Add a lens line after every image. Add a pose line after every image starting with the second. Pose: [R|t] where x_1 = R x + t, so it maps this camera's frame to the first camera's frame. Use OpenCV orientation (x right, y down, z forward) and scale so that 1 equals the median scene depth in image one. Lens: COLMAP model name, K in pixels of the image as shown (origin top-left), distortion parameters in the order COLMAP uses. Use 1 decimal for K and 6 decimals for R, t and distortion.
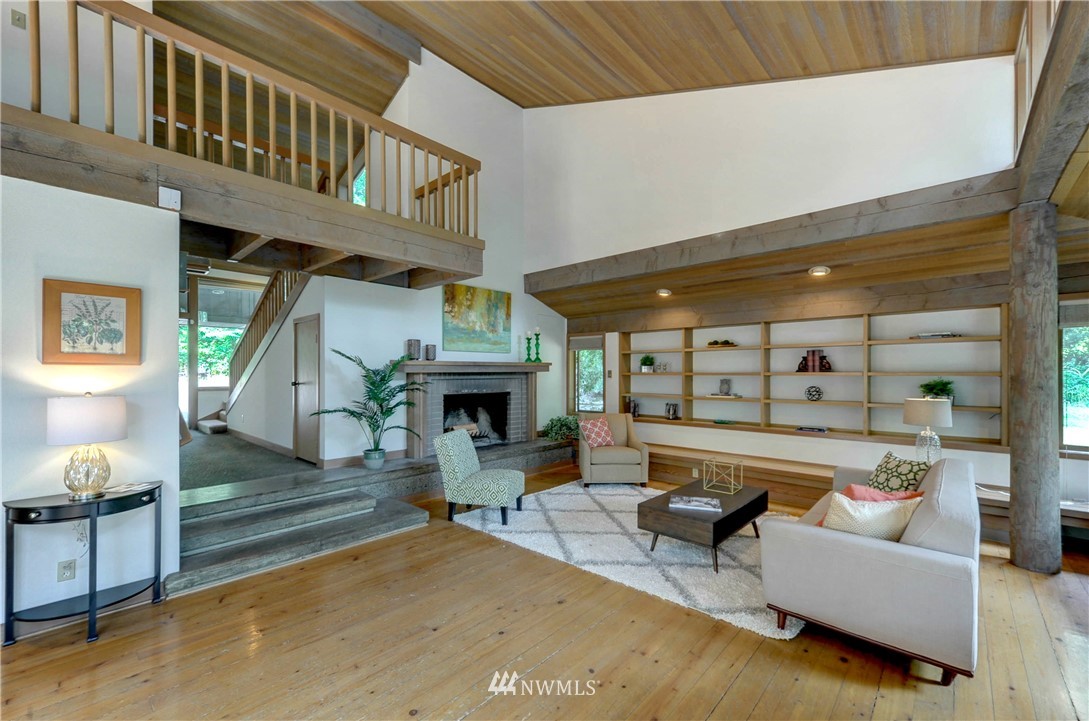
lens RADIAL K [[444.7, 0, 525.3], [0, 444.7, 372.2], [0, 0, 1]] dist [0.003316, 0.000094]
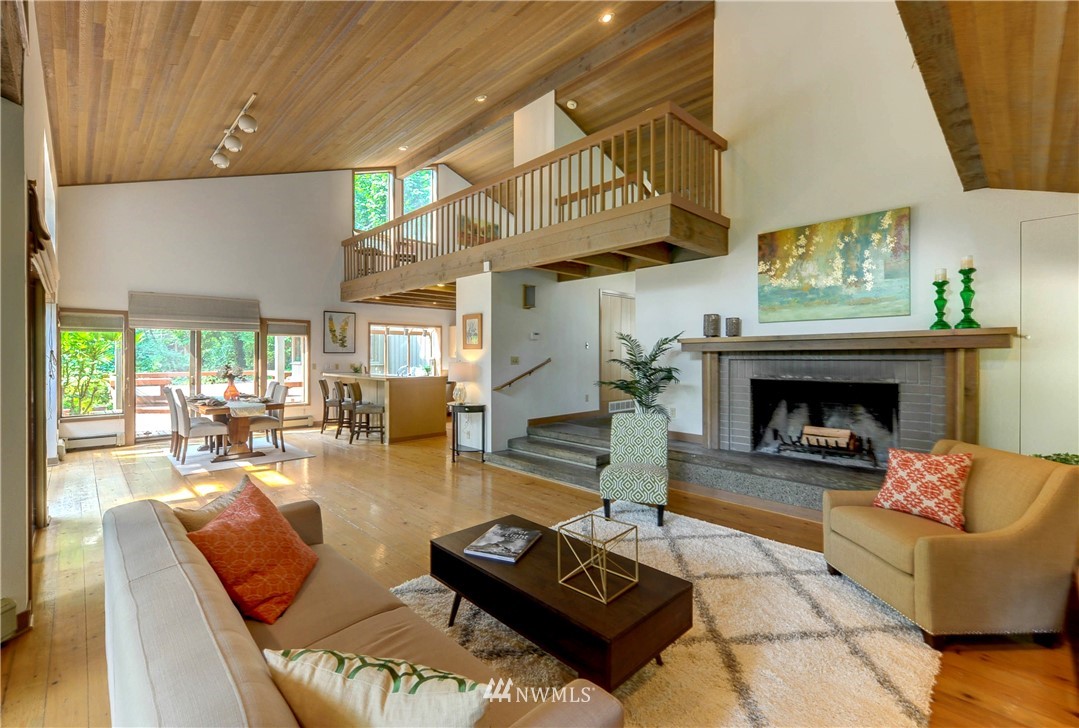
lens RADIAL K [[467.0, 0, 538.7], [0, 467.0, 354.5], [0, 0, 1]] dist [-0.001204, -0.000593]
pose [[-0.031978, -0.000627, -0.999488, 0.789343], [0.003278, 0.999994, -0.000733, 0.007723], [0.999483, -0.003299, -0.031976, 0.781017]]
